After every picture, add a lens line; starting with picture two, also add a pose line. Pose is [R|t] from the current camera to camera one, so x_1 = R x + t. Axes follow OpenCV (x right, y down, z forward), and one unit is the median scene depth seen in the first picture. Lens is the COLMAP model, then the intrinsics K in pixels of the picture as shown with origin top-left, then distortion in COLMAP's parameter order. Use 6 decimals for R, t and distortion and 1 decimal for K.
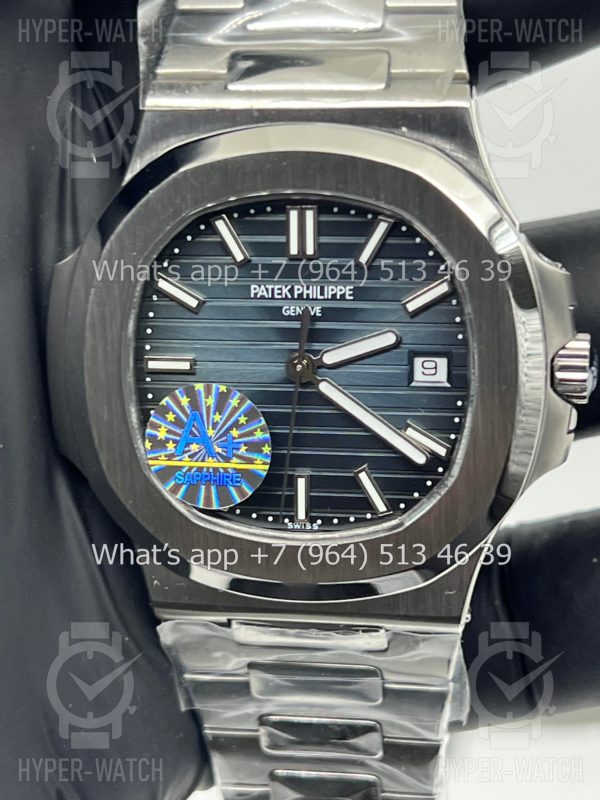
lens RADIAL K [[1895.1, 0, 300.0], [0, 1895.1, 400.0], [0, 0, 1]] dist [0.159183, -0.085220]
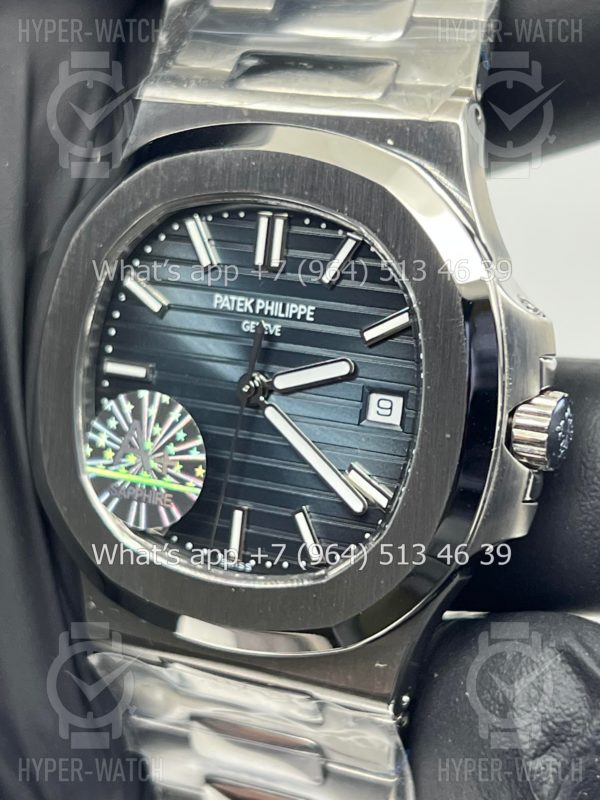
lens RADIAL K [[1895.1, 0, 300.0], [0, 1895.1, 400.0], [0, 0, 1]] dist [0.159183, -0.085220]
pose [[0.951754, 0.133855, -0.276130, 0.276506], [-0.158478, 0.984965, -0.068771, 0.047378], [0.262773, 0.109214, 0.958657, 0.129320]]
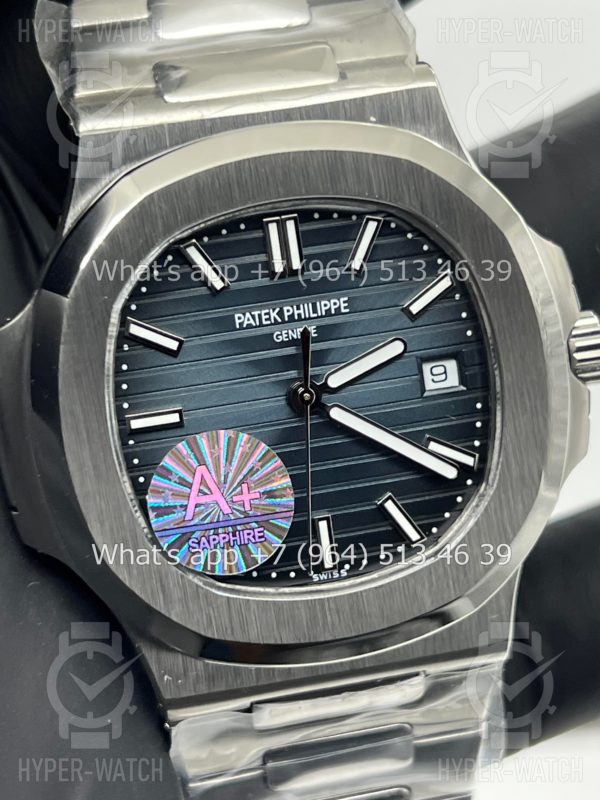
lens RADIAL K [[1895.1, 0, 300.0], [0, 1895.1, 400.0], [0, 0, 1]] dist [0.159183, -0.085220]
pose [[0.933077, -0.162276, 0.320988, -0.287948], [0.188327, 0.980748, -0.051629, 0.029857], [-0.306430, 0.108624, 0.945675, 0.159416]]
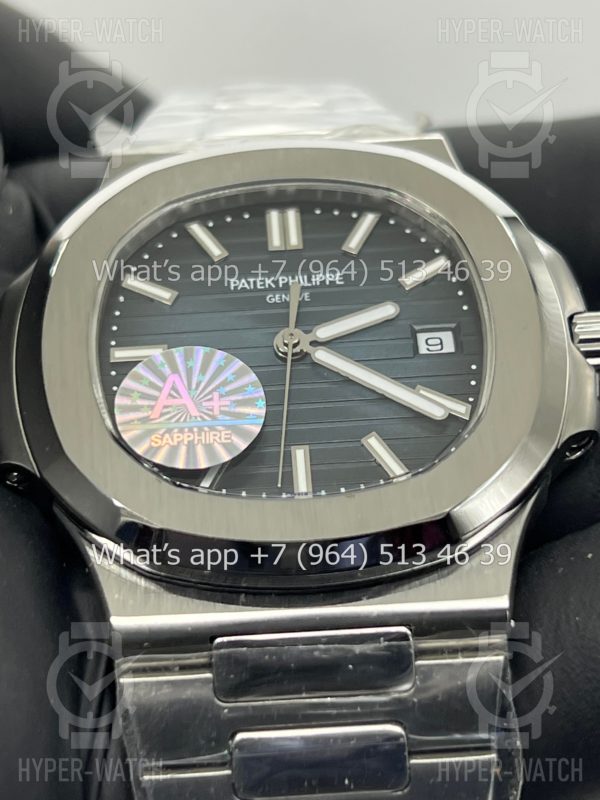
lens RADIAL K [[1895.1, 0, 300.0], [0, 1895.1, 400.0], [0, 0, 1]] dist [0.159183, -0.085220]
pose [[0.987743, 0.035994, 0.151881, -0.129263], [0.081731, 0.709720, -0.699726, 0.621720], [-0.132978, 0.703564, 0.698080, 0.400639]]
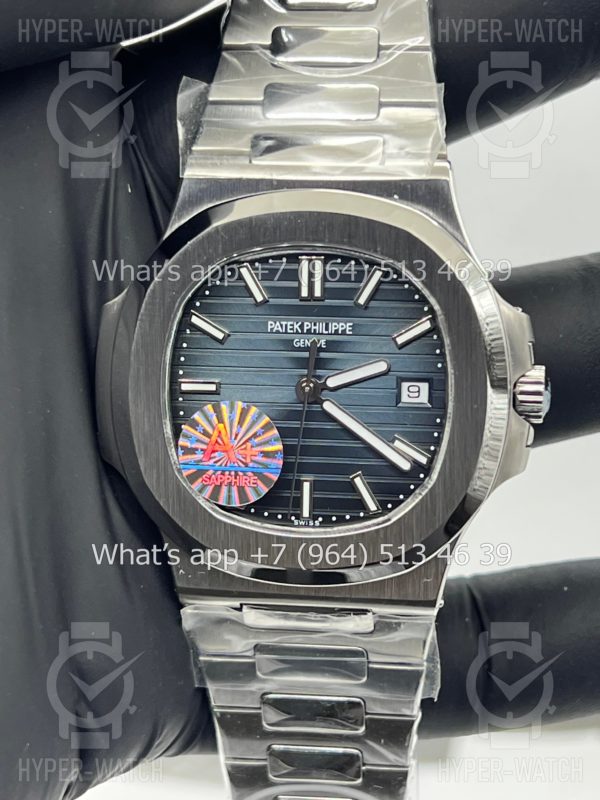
lens RADIAL K [[1895.1, 0, 300.0], [0, 1895.1, 400.0], [0, 0, 1]] dist [0.159183, -0.085220]
pose [[0.998991, 0.018681, 0.040844, -0.054293], [-0.015287, 0.996525, -0.081875, 0.089083], [-0.042232, 0.081168, 0.995805, -0.209158]]
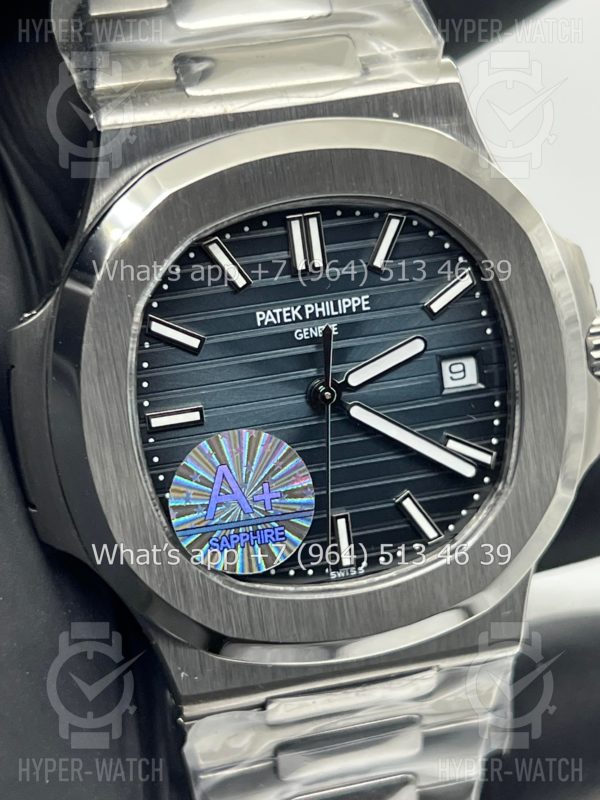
lens RADIAL K [[1895.1, 0, 300.0], [0, 1895.1, 400.0], [0, 0, 1]] dist [0.159183, -0.085220]
pose [[0.921286, -0.167999, 0.350724, -0.322076], [0.181259, 0.983422, -0.005068, -0.012583], [-0.344059, 0.068241, 0.936465, 0.174380]]
